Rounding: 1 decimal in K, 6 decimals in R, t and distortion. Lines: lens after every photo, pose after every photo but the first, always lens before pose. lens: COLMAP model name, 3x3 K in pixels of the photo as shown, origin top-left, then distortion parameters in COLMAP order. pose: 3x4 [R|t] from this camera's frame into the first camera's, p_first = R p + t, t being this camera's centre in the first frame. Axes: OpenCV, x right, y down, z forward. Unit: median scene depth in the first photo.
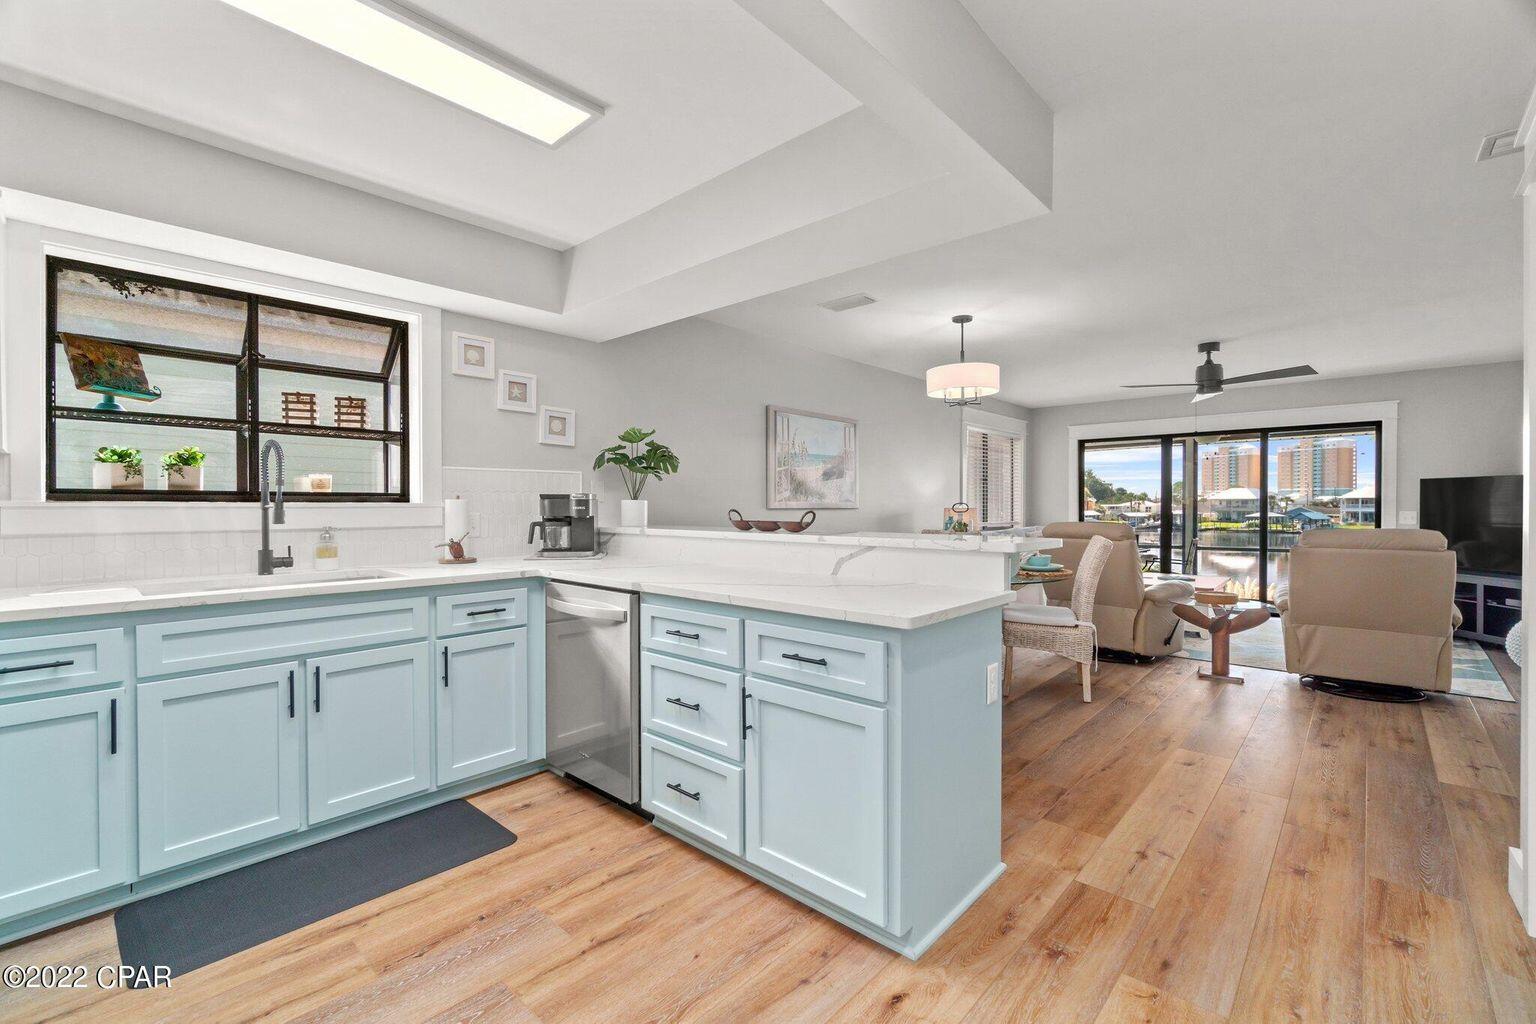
lens RADIAL K [[666.2, 0, 767.3], [0, 666.2, 505.2], [0, 0, 1]] dist [-0.002055, 0.001198]
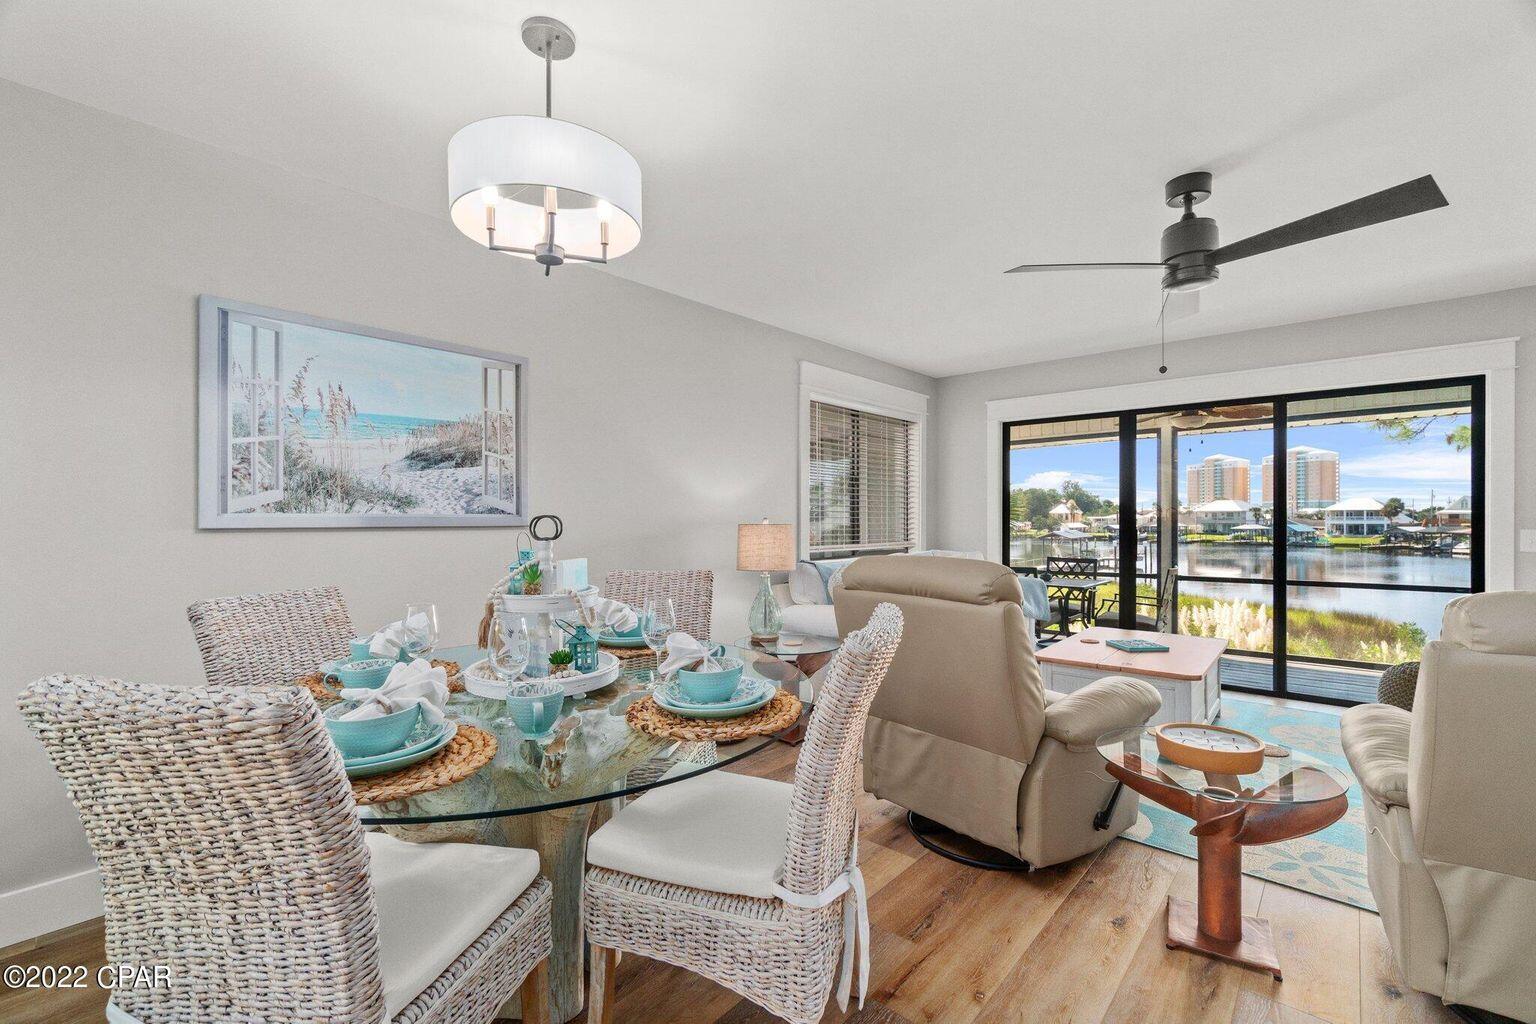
lens RADIAL K [[666.2, 0, 768.3], [0, 666.2, 513.5], [0, 0, 1]] dist [-0.002055, 0.001198]
pose [[0.999870, -0.000877, 0.016128, 0.247031], [0.000985, 0.999977, -0.006652, -0.001327], [-0.016122, 0.006667, 0.999848, 0.369080]]
